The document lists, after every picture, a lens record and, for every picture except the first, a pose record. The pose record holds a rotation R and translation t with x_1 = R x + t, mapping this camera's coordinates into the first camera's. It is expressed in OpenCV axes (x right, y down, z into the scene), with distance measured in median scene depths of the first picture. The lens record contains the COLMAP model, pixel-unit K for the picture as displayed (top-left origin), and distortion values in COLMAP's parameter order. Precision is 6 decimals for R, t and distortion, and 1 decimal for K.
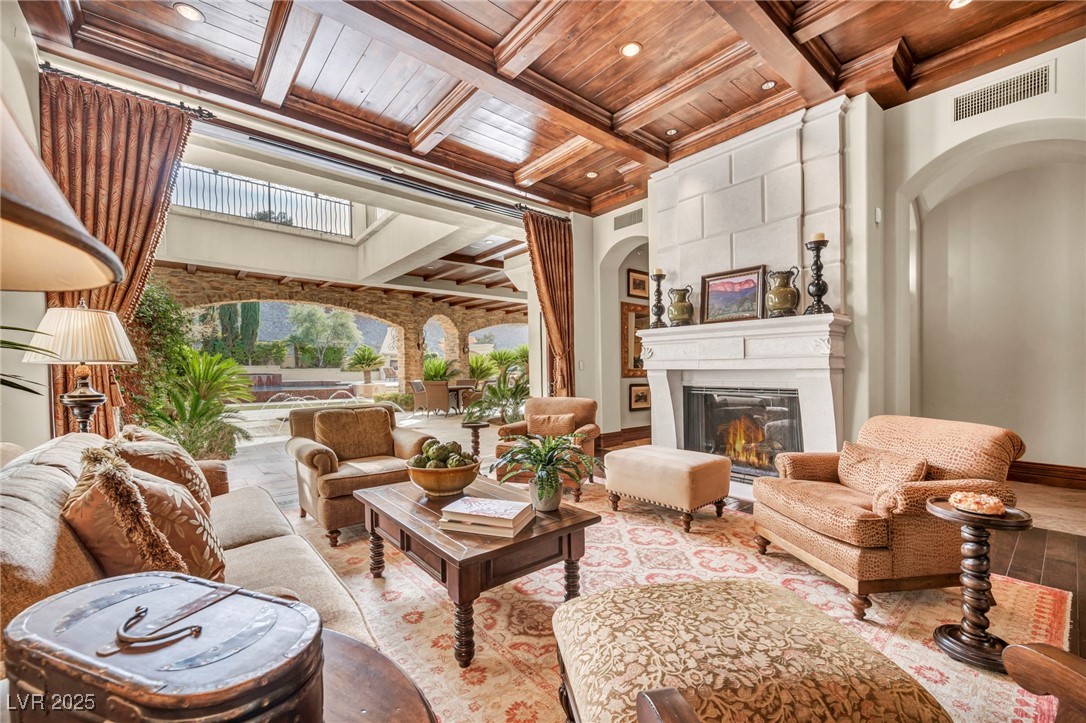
lens RADIAL K [[444.4, 0, 543.2], [0, 444.4, 368.7], [0, 0, 1]] dist [-0.002598, -0.000387]
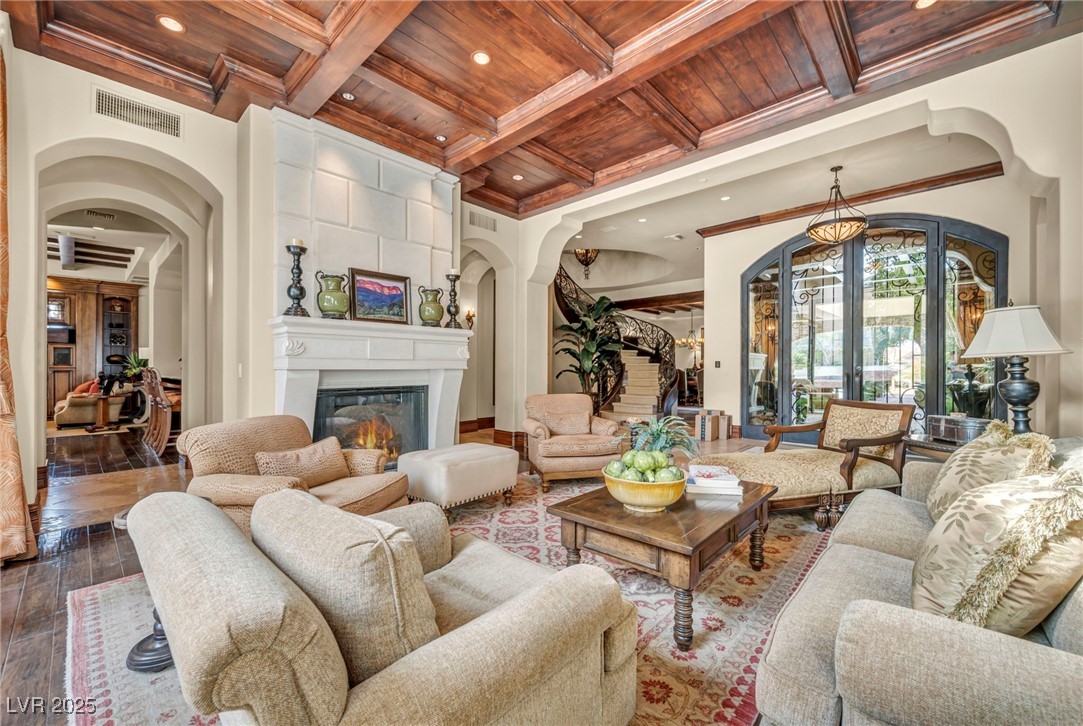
lens RADIAL K [[443.2, 0, 541.6], [0, 443.2, 368.3], [0, 0, 1]] dist [-0.002598, -0.000387]
pose [[-0.106849, 0.011357, 0.994210, -0.532860], [-0.004824, 0.999917, -0.011941, 0.007089], [-0.994264, -0.006072, -0.106785, 0.637378]]
